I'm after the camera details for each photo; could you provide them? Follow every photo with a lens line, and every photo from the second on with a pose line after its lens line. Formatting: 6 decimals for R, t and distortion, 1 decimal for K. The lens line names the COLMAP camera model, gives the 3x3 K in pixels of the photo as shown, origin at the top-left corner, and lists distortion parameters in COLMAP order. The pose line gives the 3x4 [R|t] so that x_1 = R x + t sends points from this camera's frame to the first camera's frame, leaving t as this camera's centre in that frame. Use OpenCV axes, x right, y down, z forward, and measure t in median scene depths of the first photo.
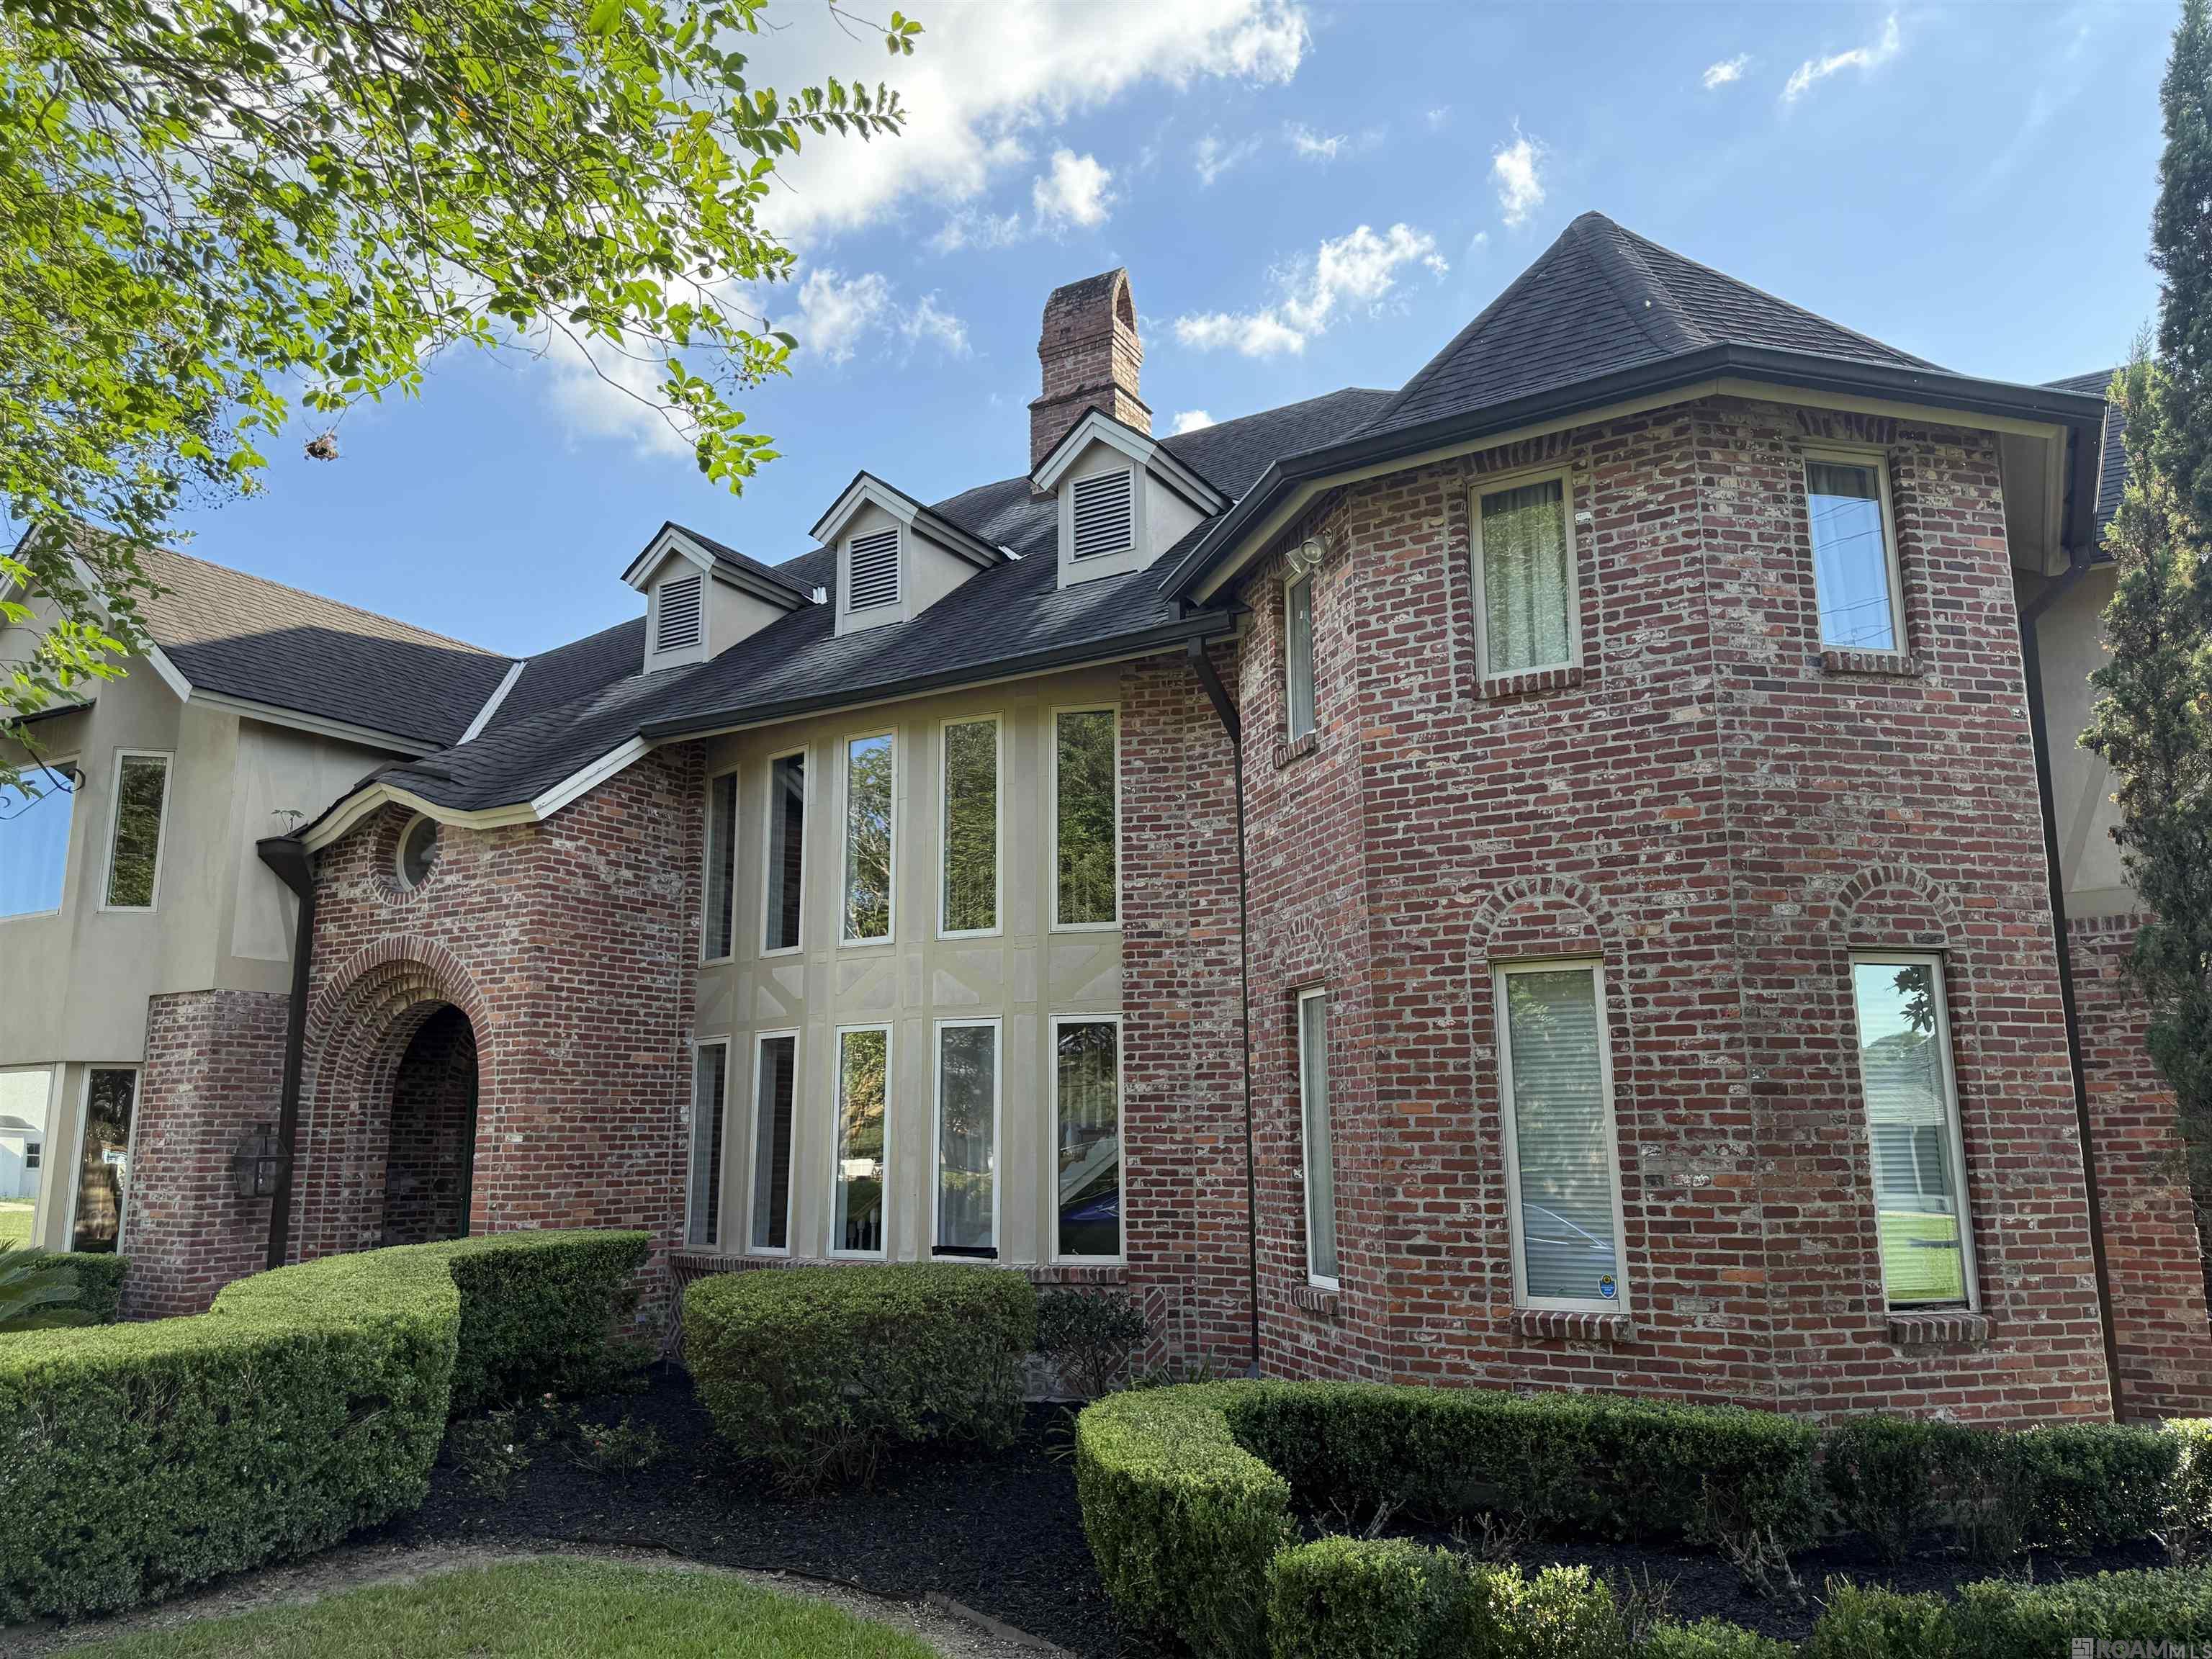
lens RADIAL K [[1593.7, 0, 1109.5], [0, 1593.7, 822.2], [0, 0, 1]] dist [0.019077, -0.044880]
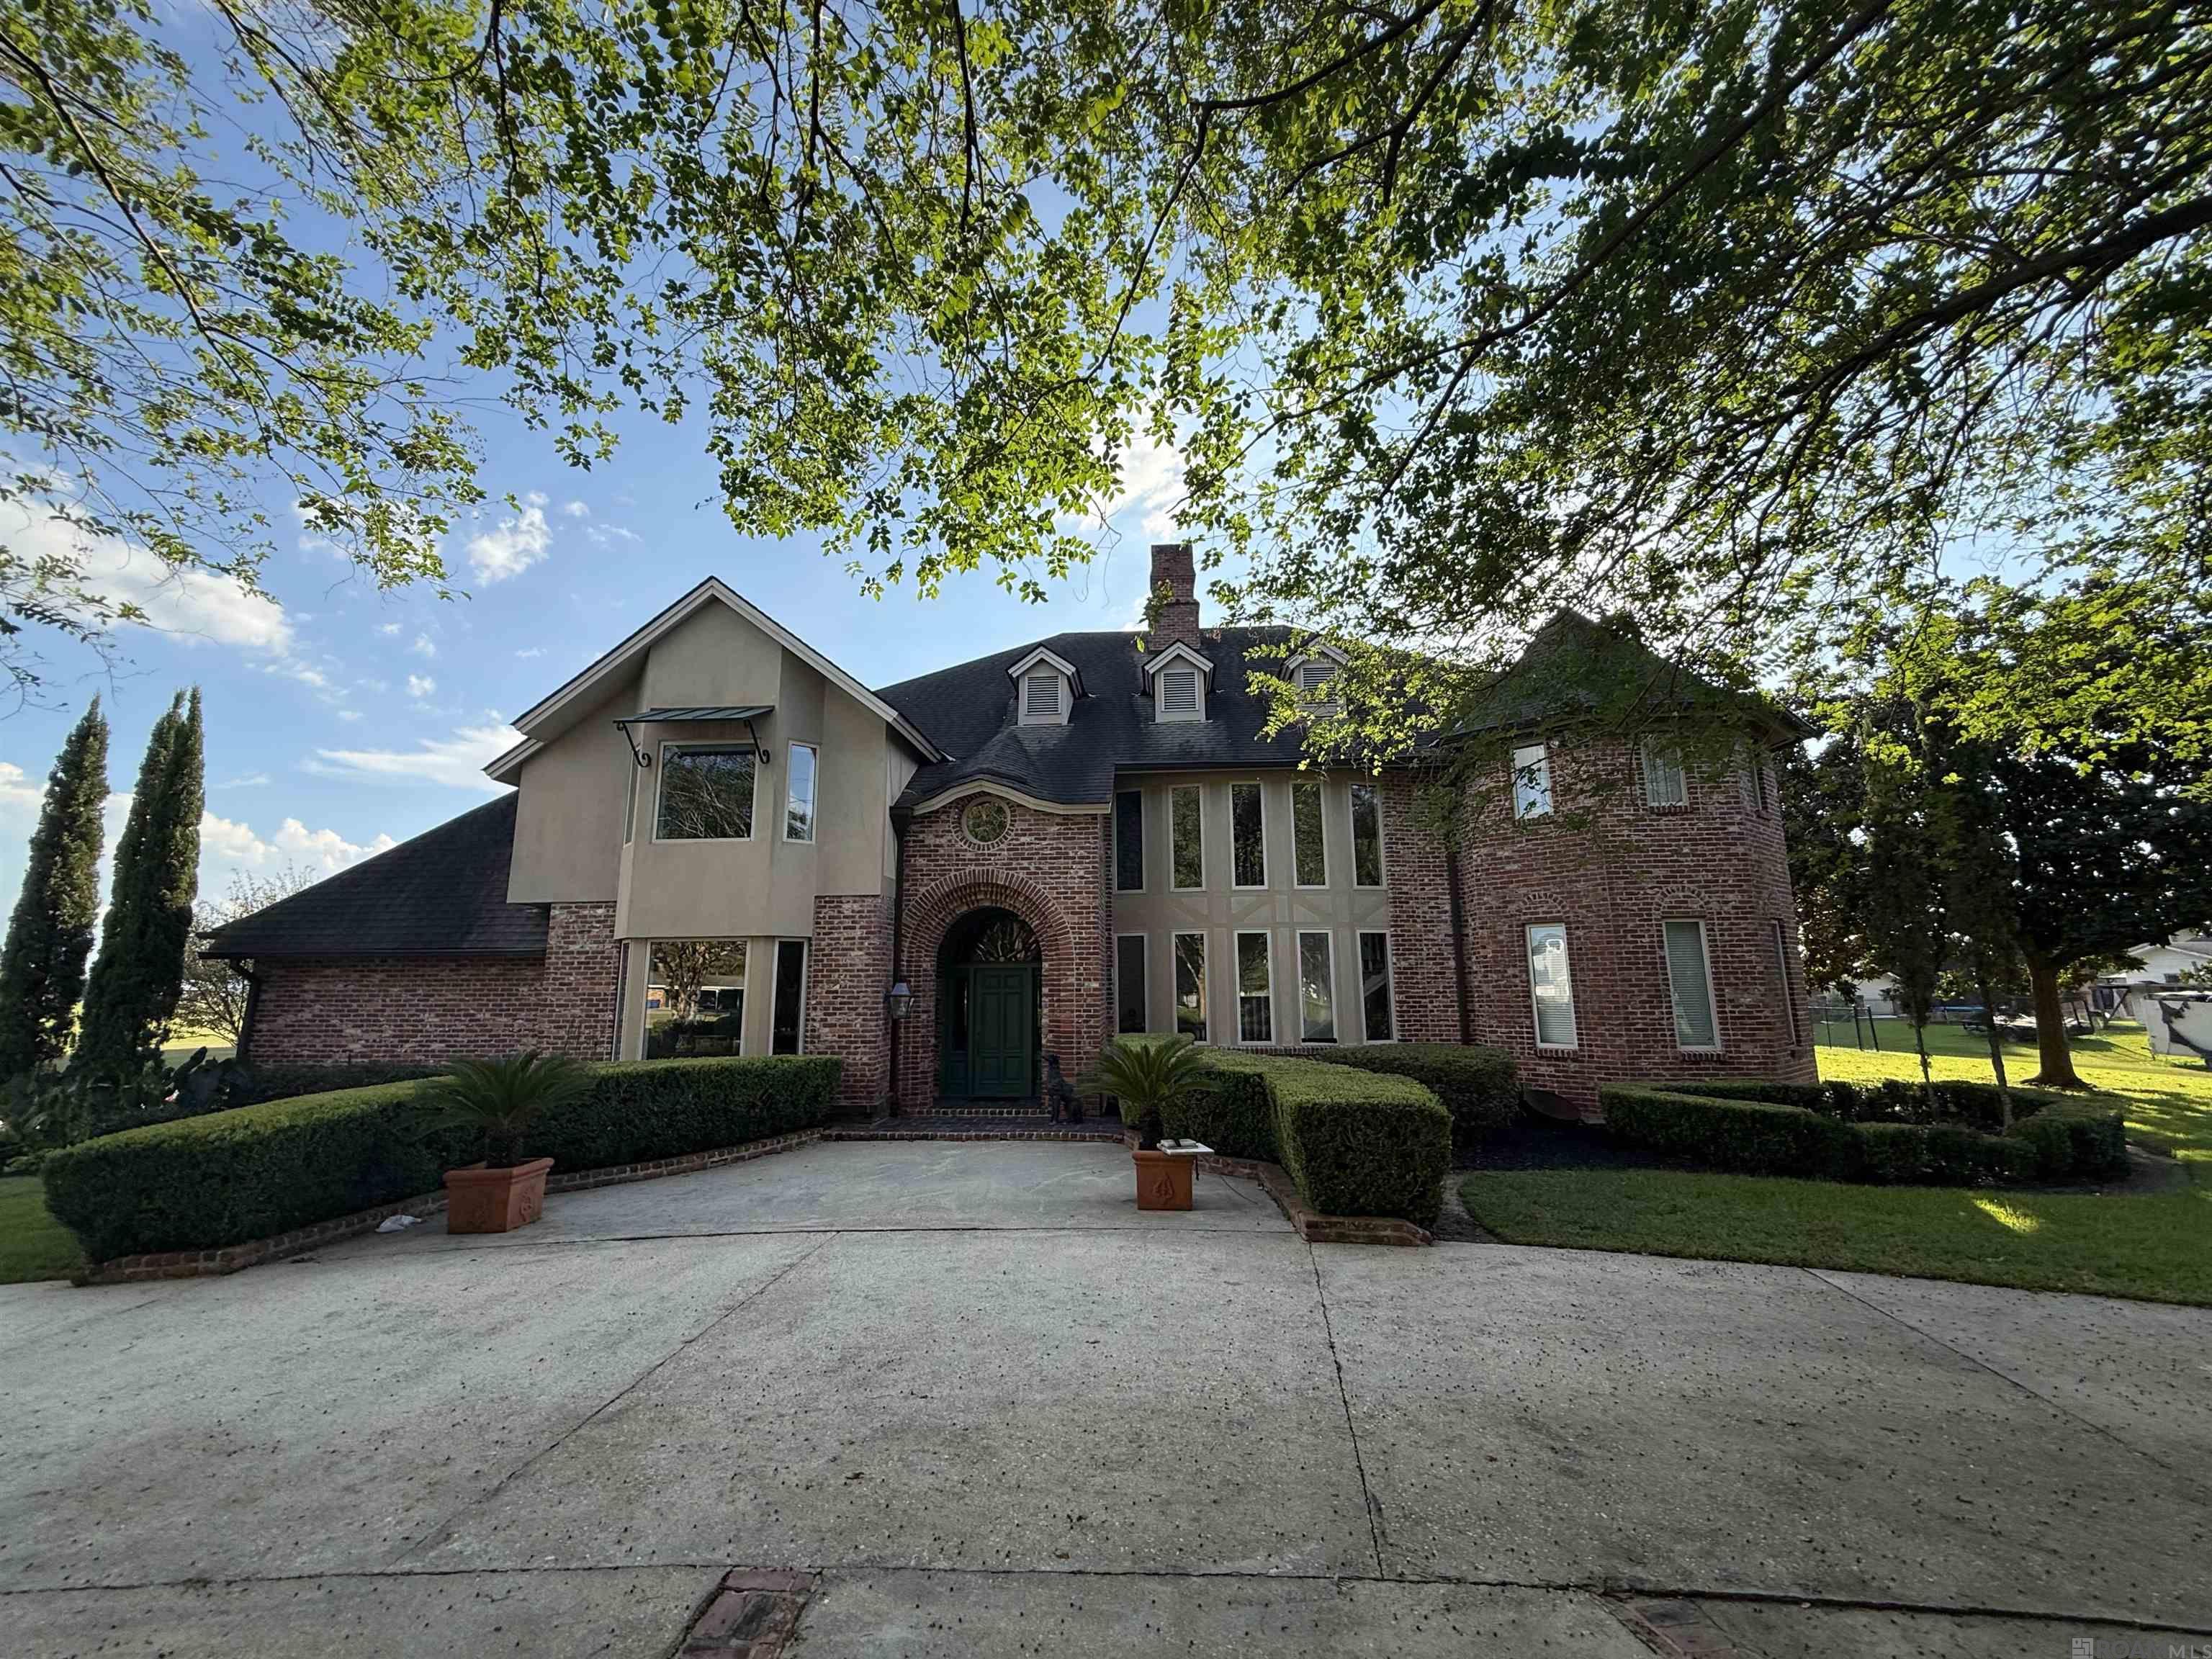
lens RADIAL K [[897.7, 0, 1079.3], [0, 897.7, 819.3], [0, 0, 1]] dist [0.000840, -0.000067]
pose [[0.894570, 0.087124, 0.438354, -0.837467], [-0.088711, 0.995914, -0.016903, 0.026016], [-0.438035, -0.023766, 0.898643, 0.079765]]
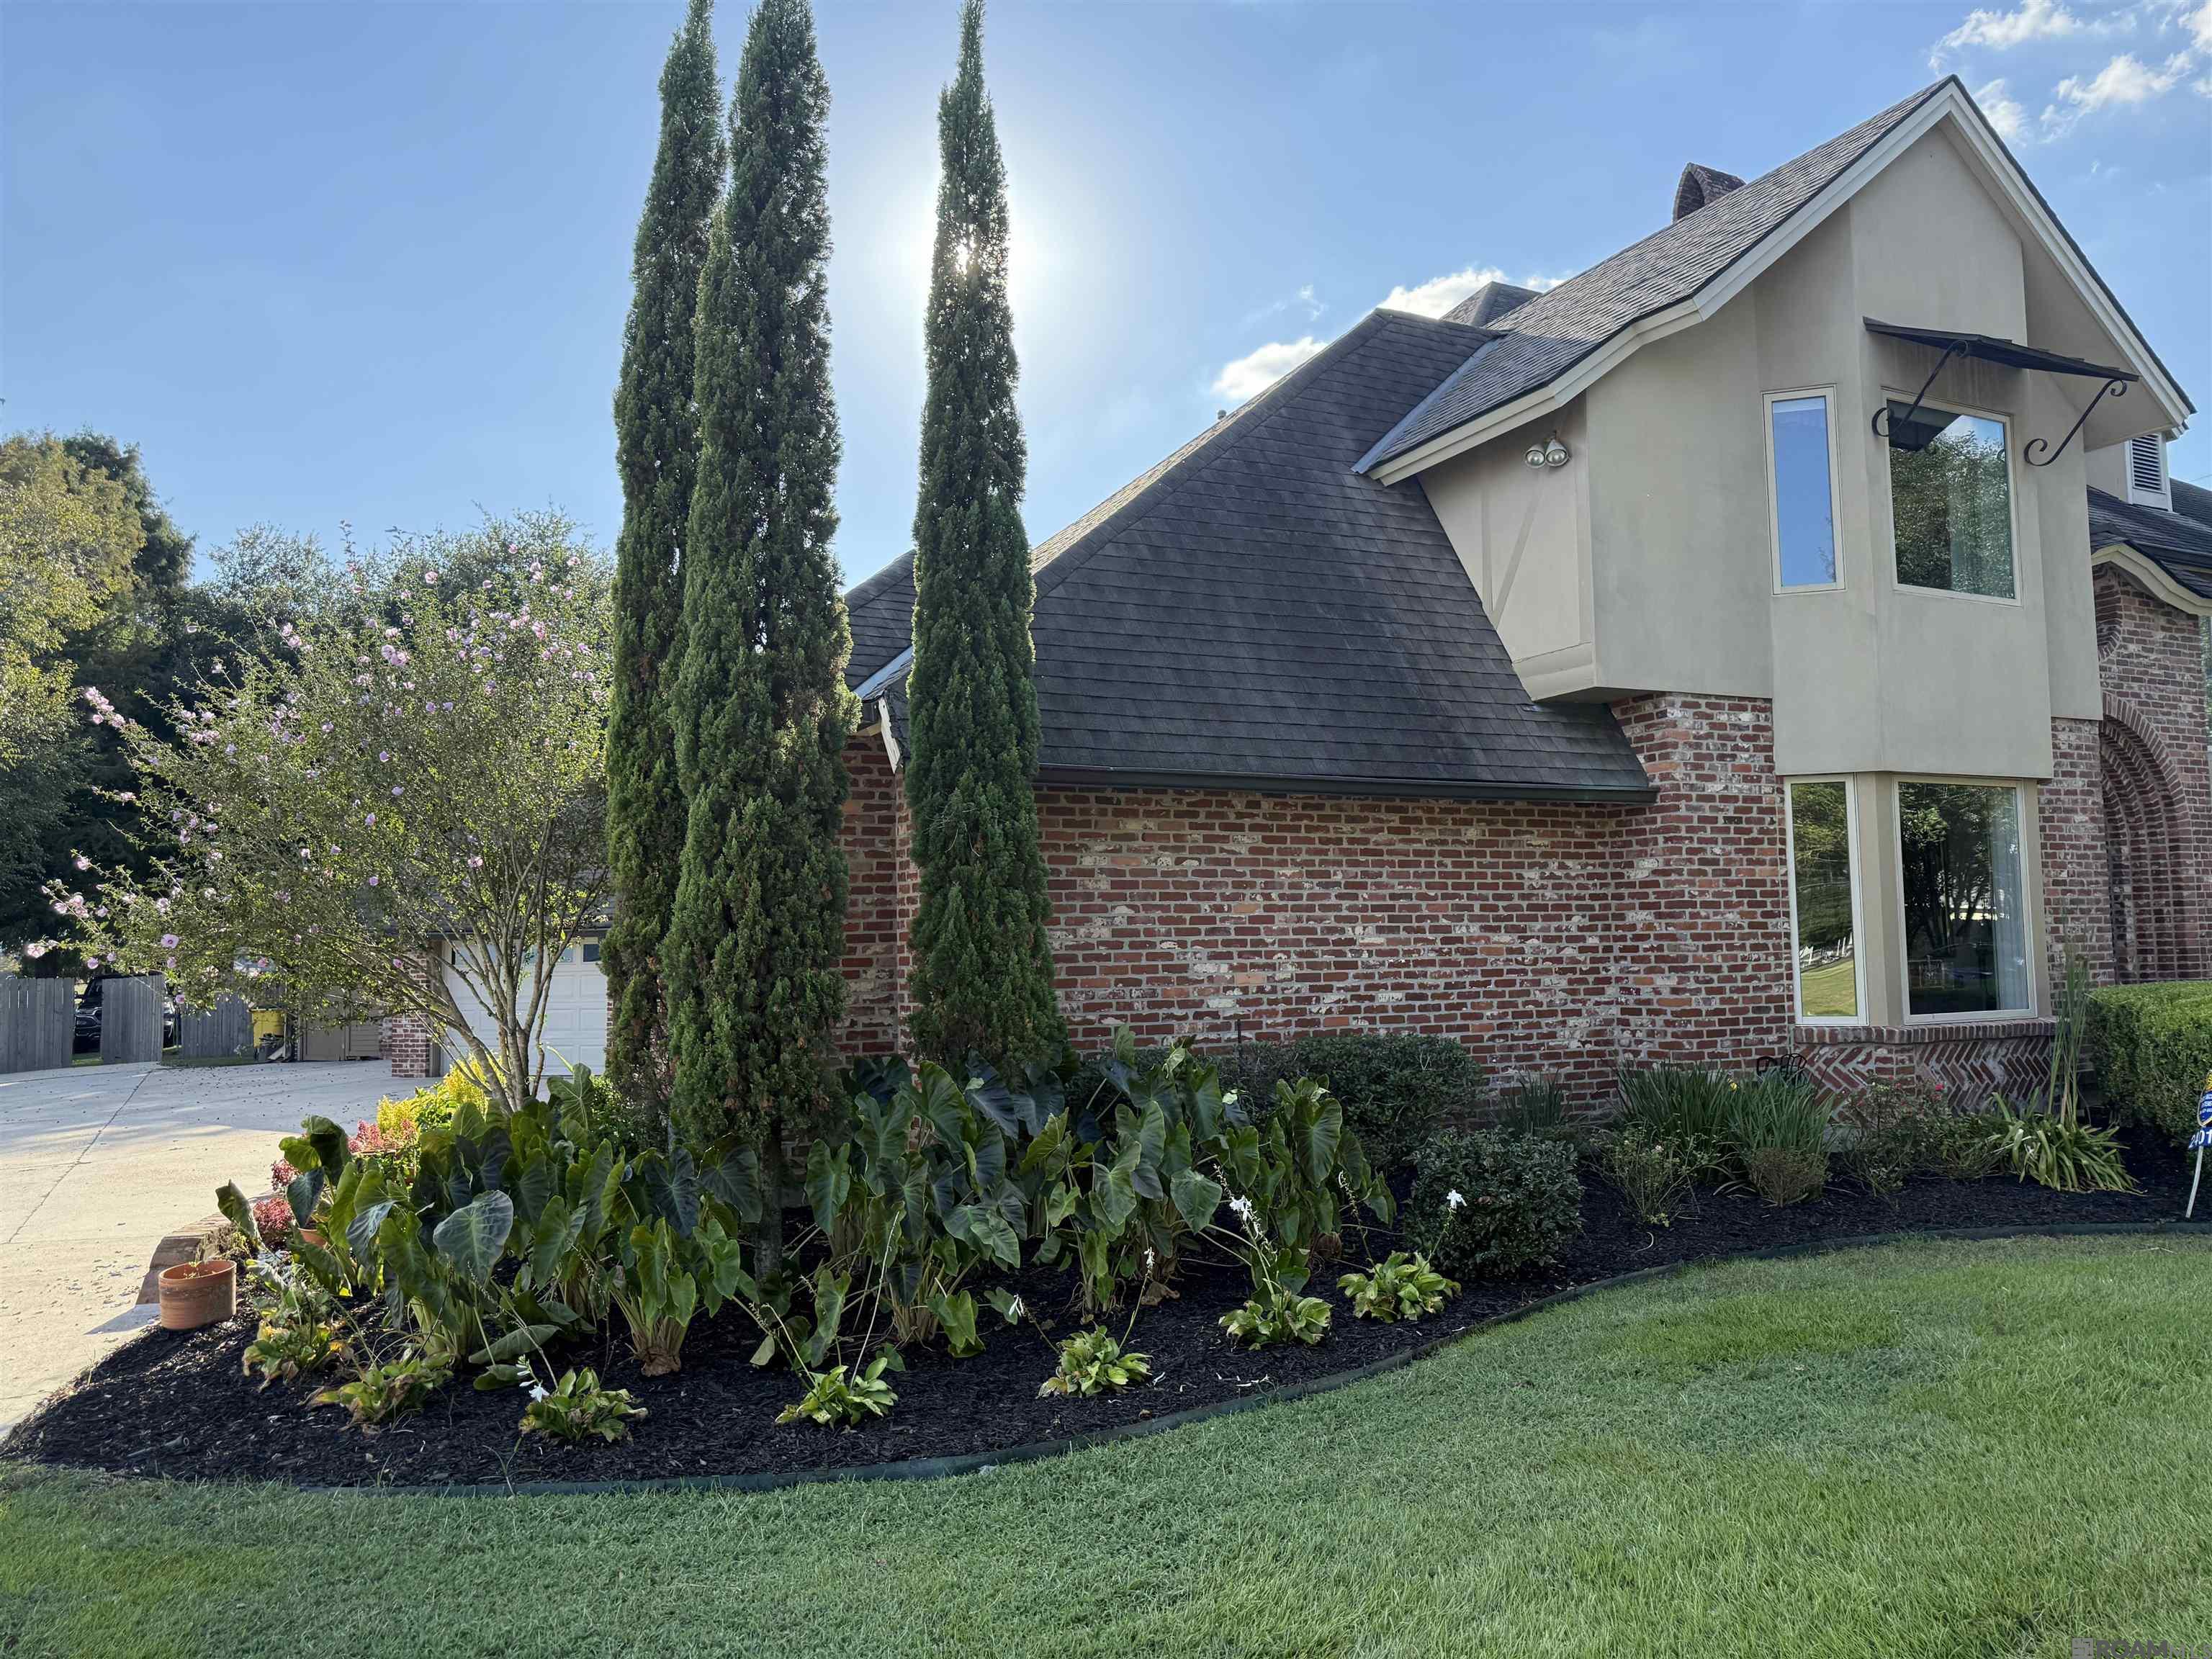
lens RADIAL K [[1593.7, 0, 1101.1], [0, 1593.7, 833.9], [0, 0, 1]] dist [0.019077, -0.044880]
pose [[0.538367, 0.060375, 0.840545, -1.797641], [-0.151914, 0.988043, 0.026331, 0.253783], [-0.828905, -0.141866, 0.541101, 1.024566]]
